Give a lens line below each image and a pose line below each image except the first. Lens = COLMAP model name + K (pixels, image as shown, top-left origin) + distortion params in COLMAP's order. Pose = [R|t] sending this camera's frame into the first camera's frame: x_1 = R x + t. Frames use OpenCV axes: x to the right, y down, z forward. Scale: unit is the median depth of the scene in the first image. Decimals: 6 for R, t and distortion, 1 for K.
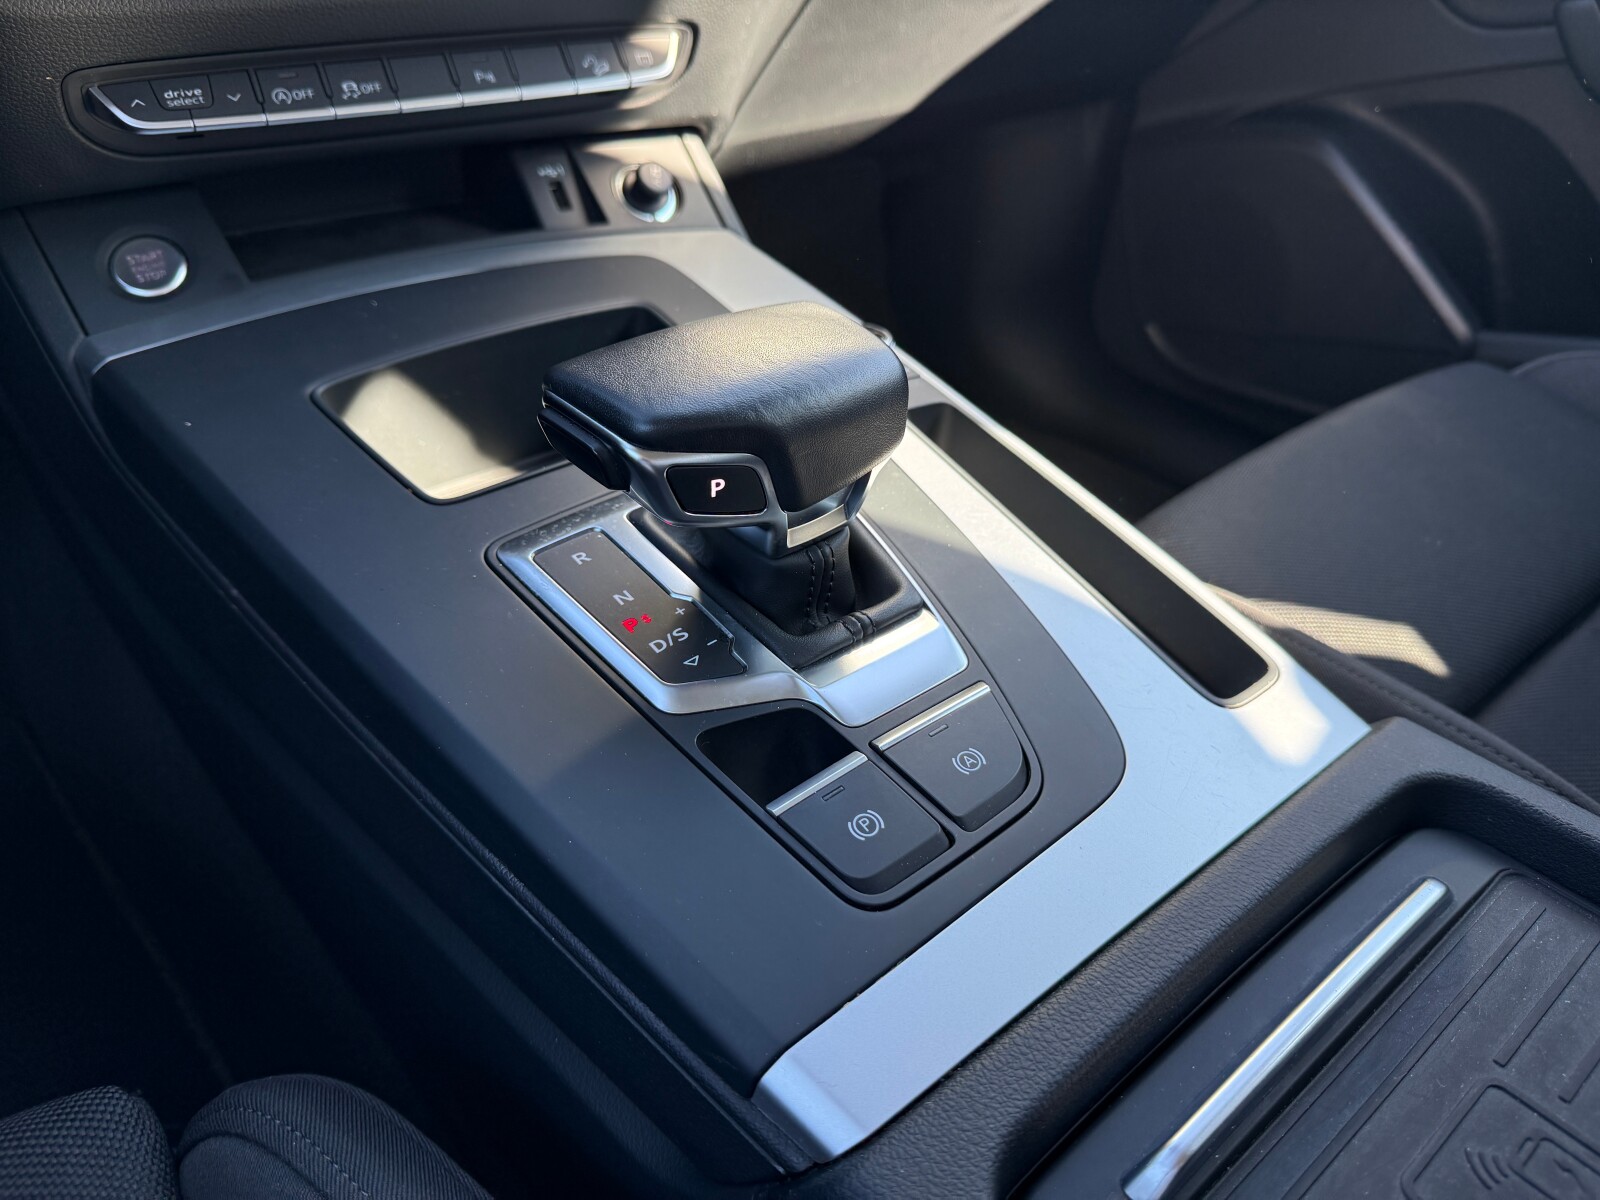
lens RADIAL K [[1193.6, 0, 783.1], [0, 1193.6, 567.9], [0, 0, 1]] dist [-0.000300, -0.006388]
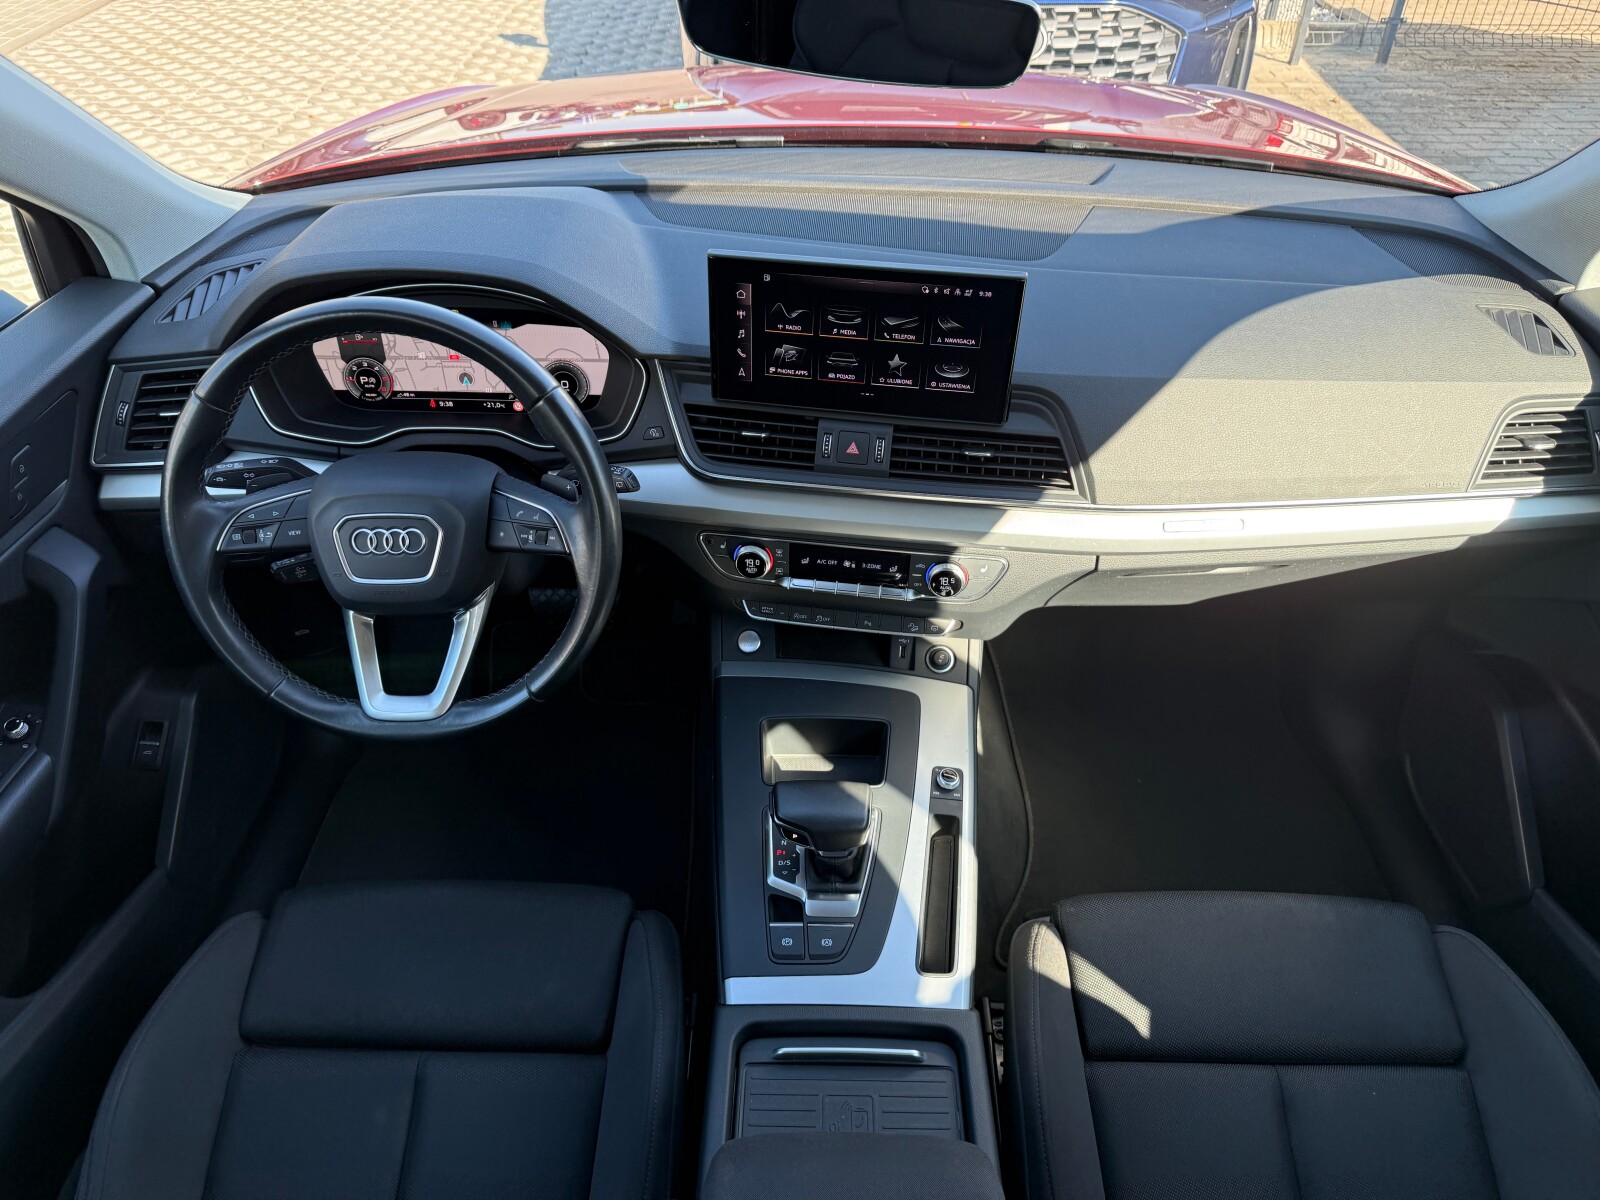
lens RADIAL K [[1097.8, 0, 792.2], [0, 1097.8, 601.1], [0, 0, 1]] dist [0.111906, -0.165706]
pose [[0.760459, 0.385756, -0.522393, 0.992486], [-0.348304, 0.921234, 0.173242, -0.917595], [0.548076, 0.050208, 0.834921, -1.291724]]
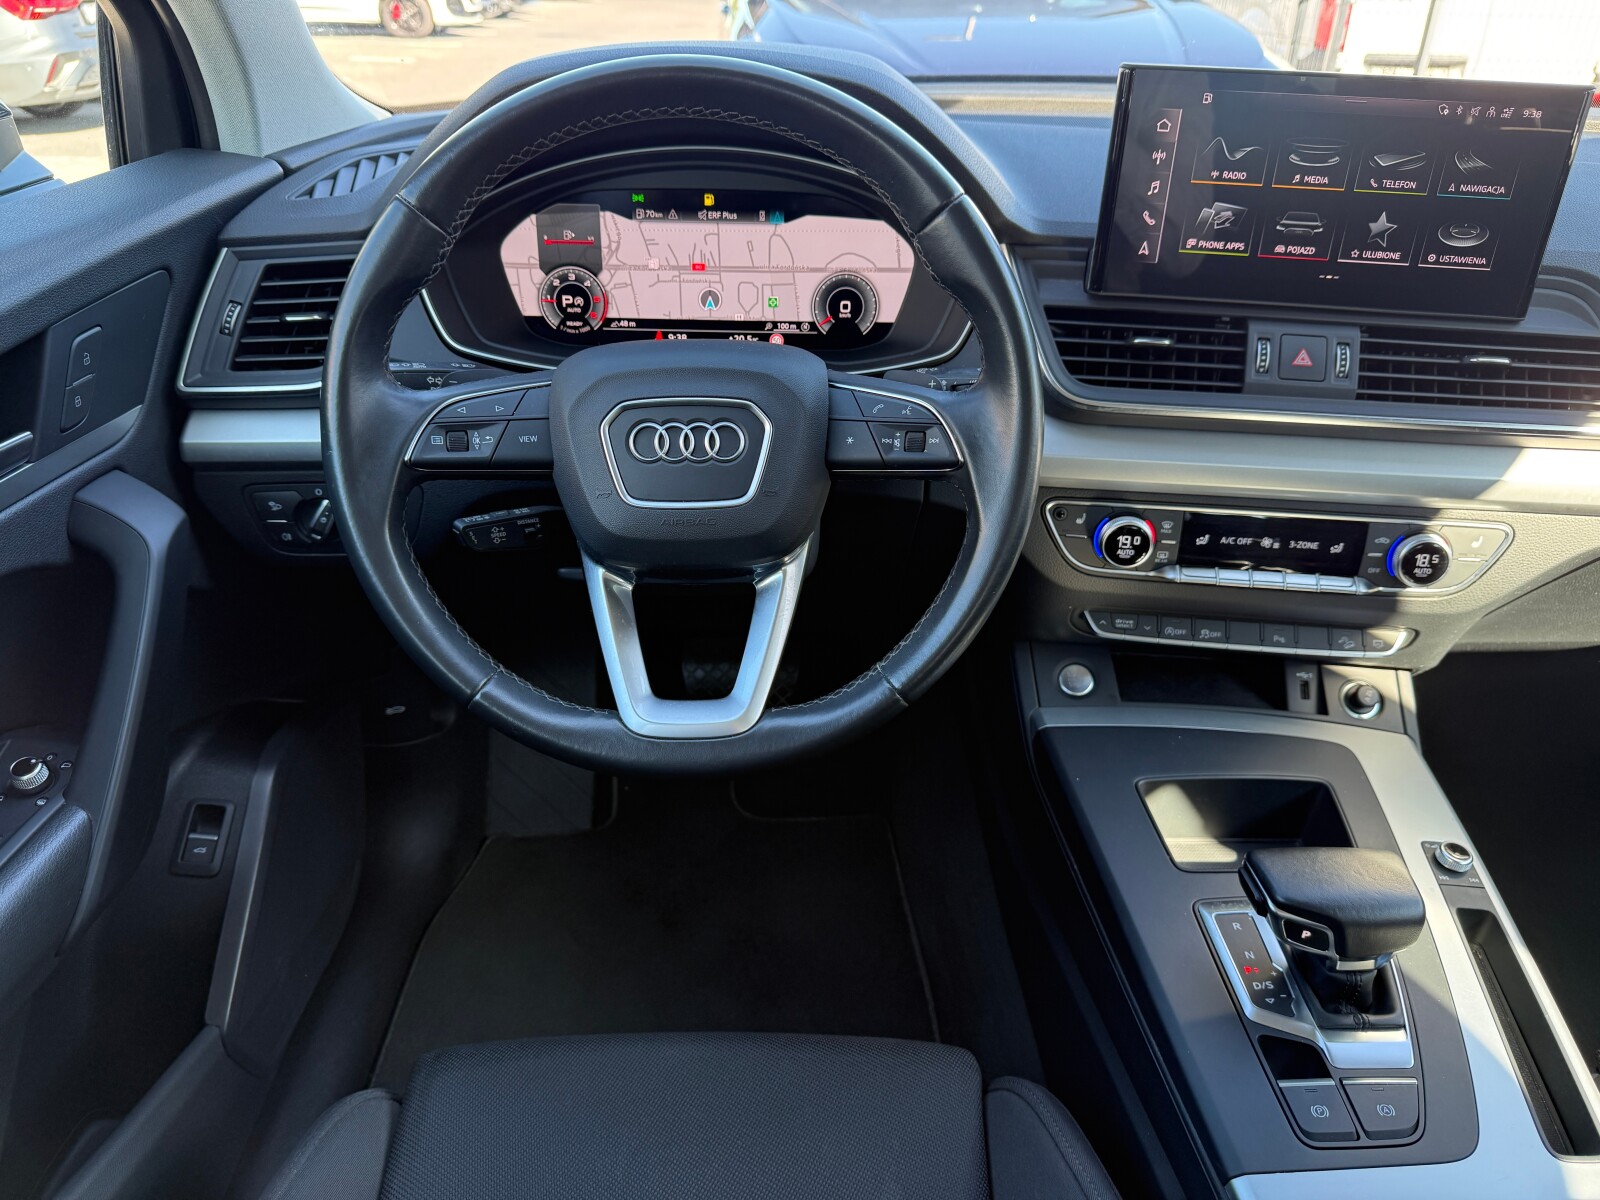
lens RADIAL K [[1152.4, 0, 799.7], [0, 1152.4, 603.2], [0, 0, 1]] dist [-0.010250, -0.004987]
pose [[0.786847, 0.284590, -0.547613, 0.139467], [-0.344722, 0.938675, -0.007497, -0.215415], [0.511898, 0.194673, 0.836698, -0.979818]]
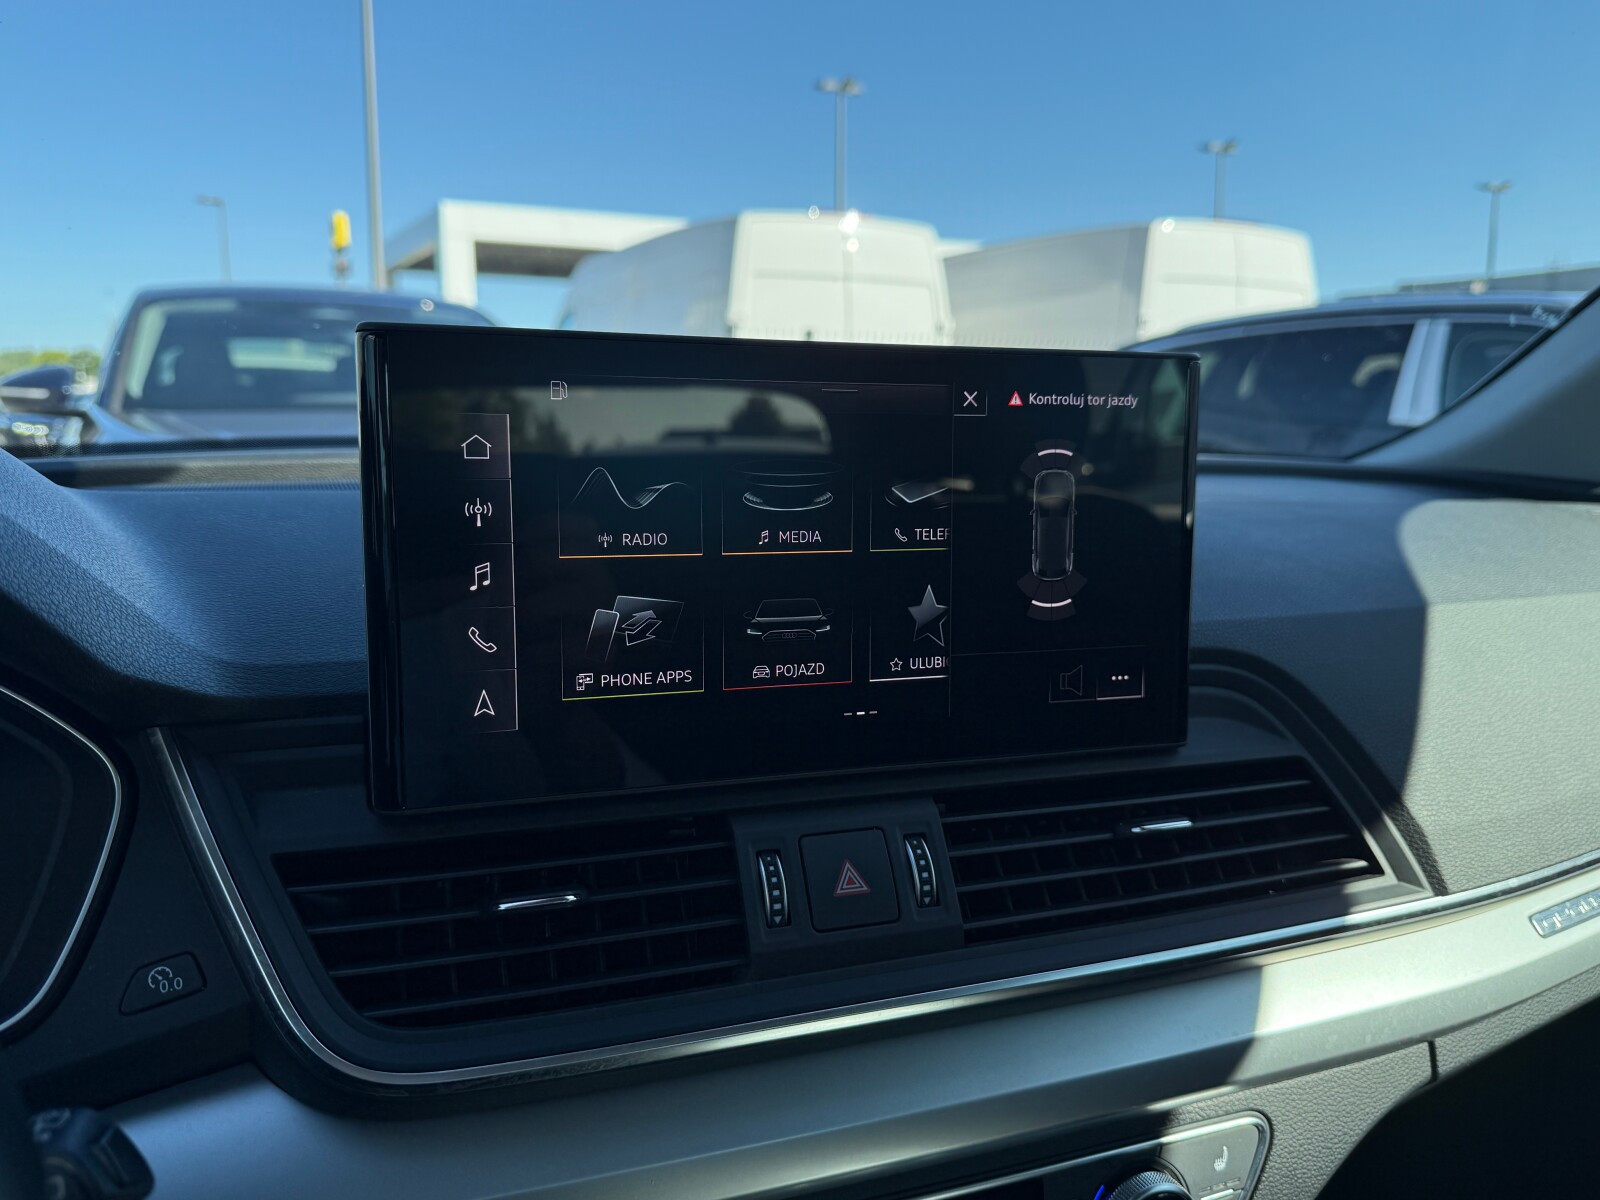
lens RADIAL K [[1200.5, 0, 794.3], [0, 1200.5, 605.5], [0, 0, 1]] dist [0.082387, -0.170392]
pose [[0.977339, 0.005390, -0.211612, -0.179990], [-0.097048, 0.899833, -0.425303, -0.648720], [0.188123, 0.436202, 0.879964, -0.062327]]
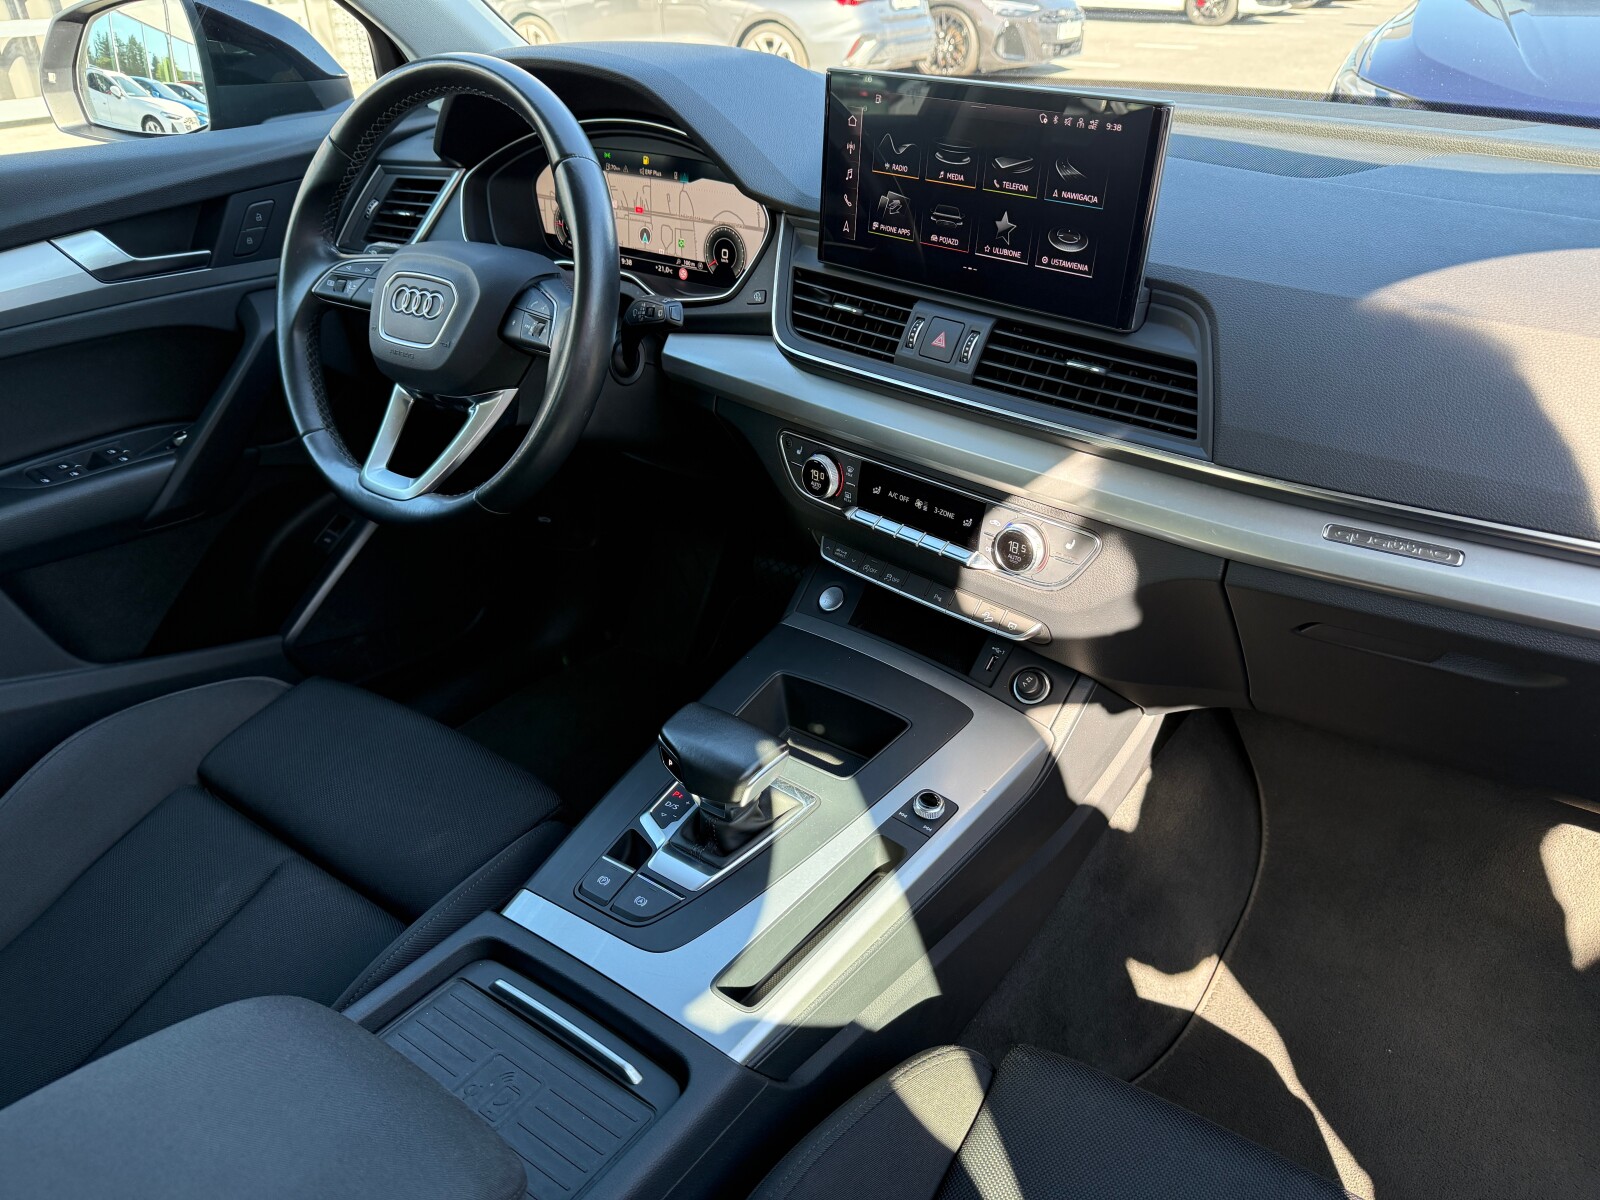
lens RADIAL K [[1127.3, 0, 793.8], [0, 1127.3, 608.7], [0, 0, 1]] dist [0.125356, -0.241545]
pose [[0.260237, 0.457113, -0.850485, 1.498067], [-0.537264, 0.800431, 0.265814, -0.866405], [0.802261, 0.387761, 0.453892, -0.086810]]
